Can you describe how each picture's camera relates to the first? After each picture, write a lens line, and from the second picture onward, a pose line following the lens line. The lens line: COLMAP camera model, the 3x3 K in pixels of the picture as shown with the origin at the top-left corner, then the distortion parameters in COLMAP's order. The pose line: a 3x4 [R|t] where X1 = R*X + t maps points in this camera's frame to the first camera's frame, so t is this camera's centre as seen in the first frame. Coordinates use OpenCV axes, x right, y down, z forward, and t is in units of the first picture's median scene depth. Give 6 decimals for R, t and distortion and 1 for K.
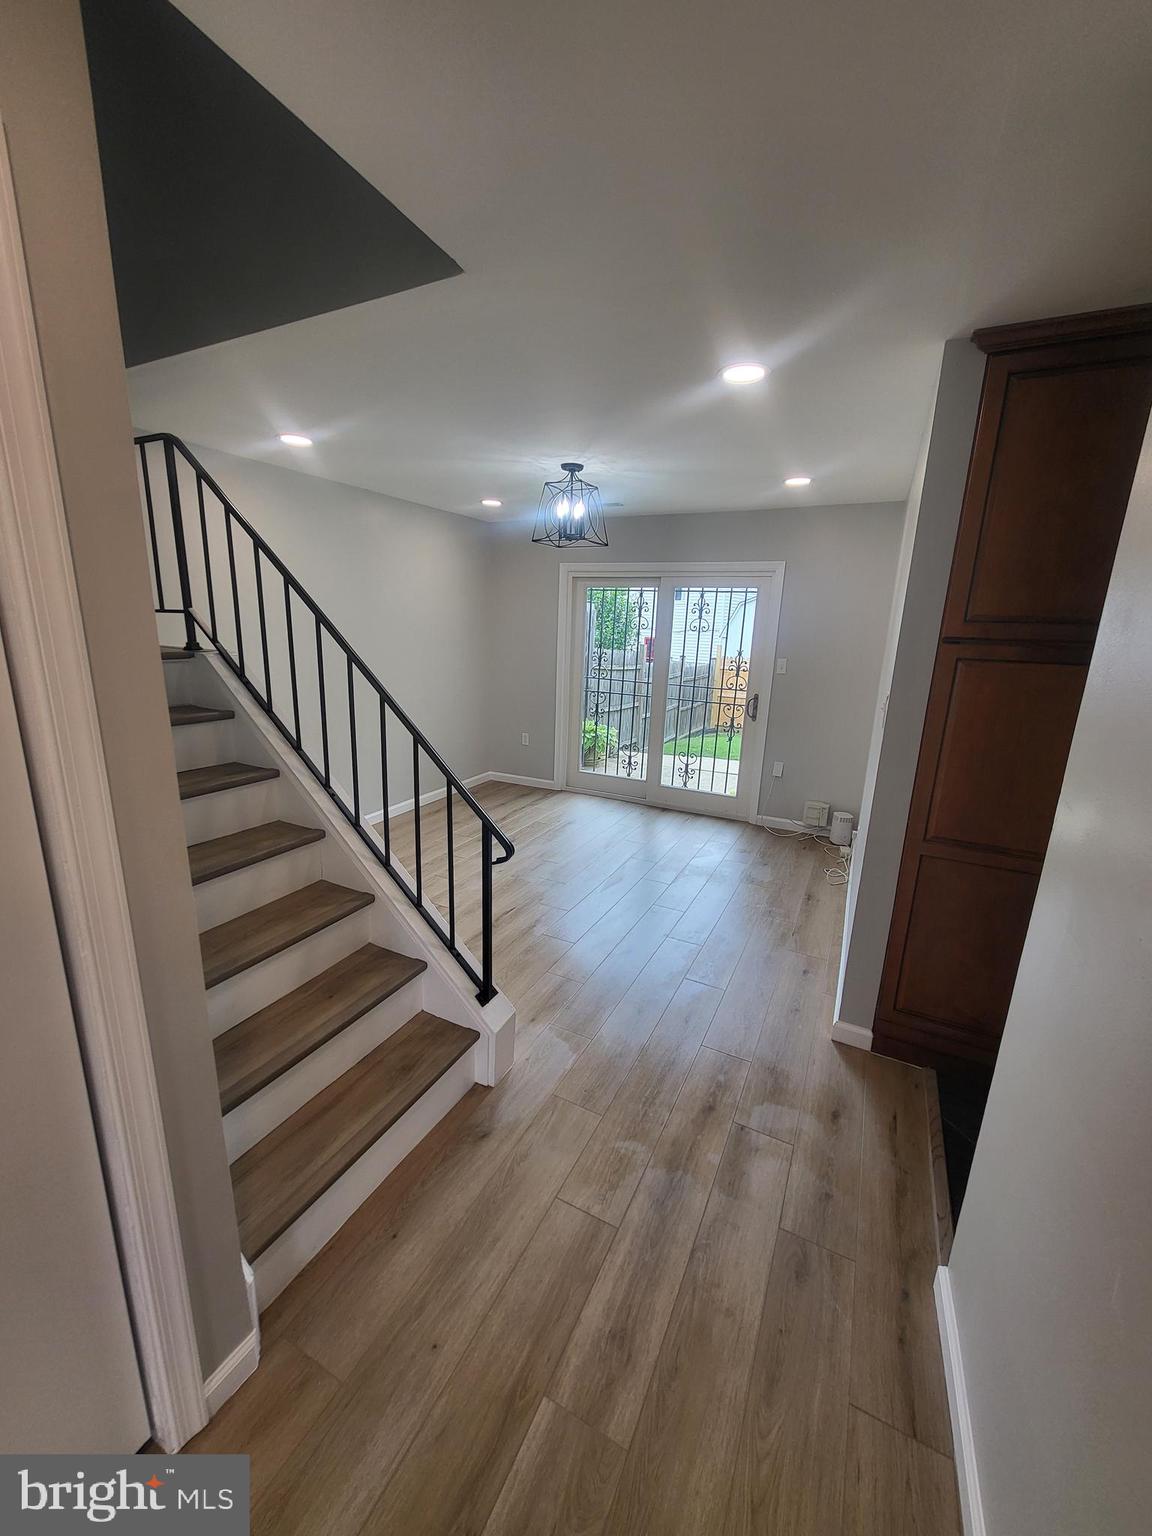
lens RADIAL K [[598.5, 0, 583.6], [0, 598.5, 771.6], [0, 0, 1]] dist [0.000709, -0.000891]
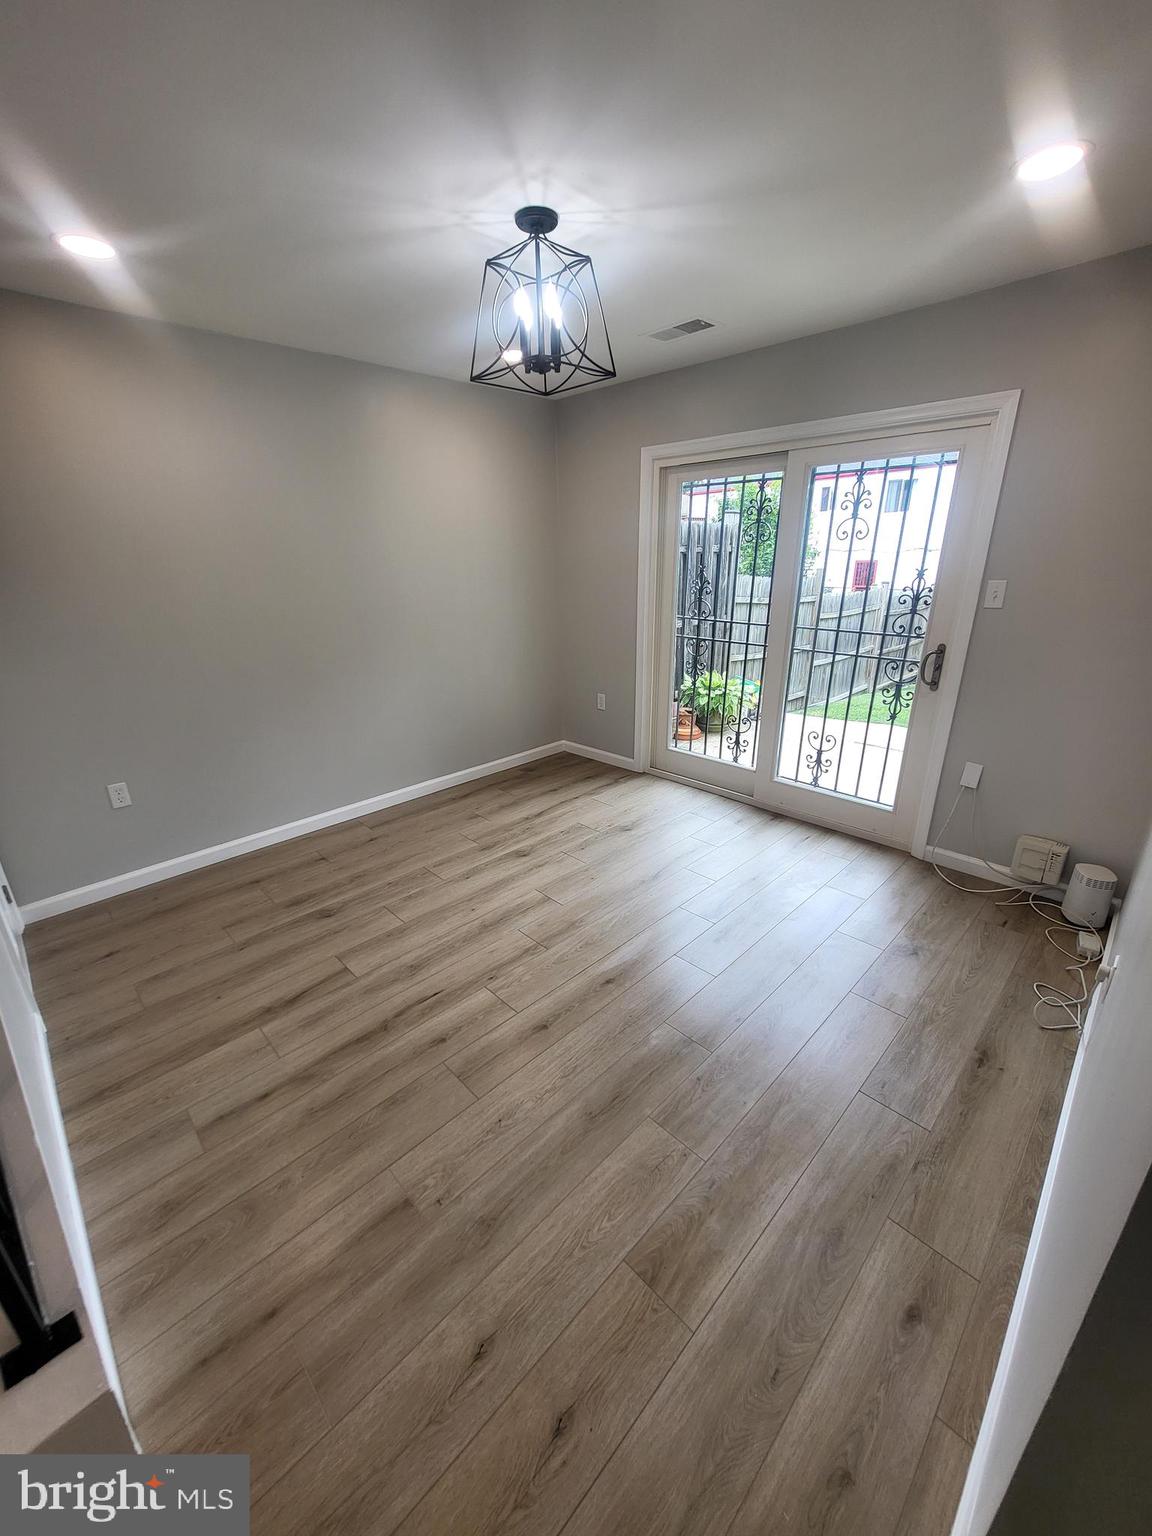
lens RADIAL K [[598.5, 0, 583.2], [0, 598.5, 770.5], [0, 0, 1]] dist [0.000709, -0.000891]
pose [[0.945425, 0.067823, -0.318702, 0.145074], [-0.035481, 0.993710, 0.106218, -0.053902], [0.323901, -0.089113, 0.941885, 0.311028]]
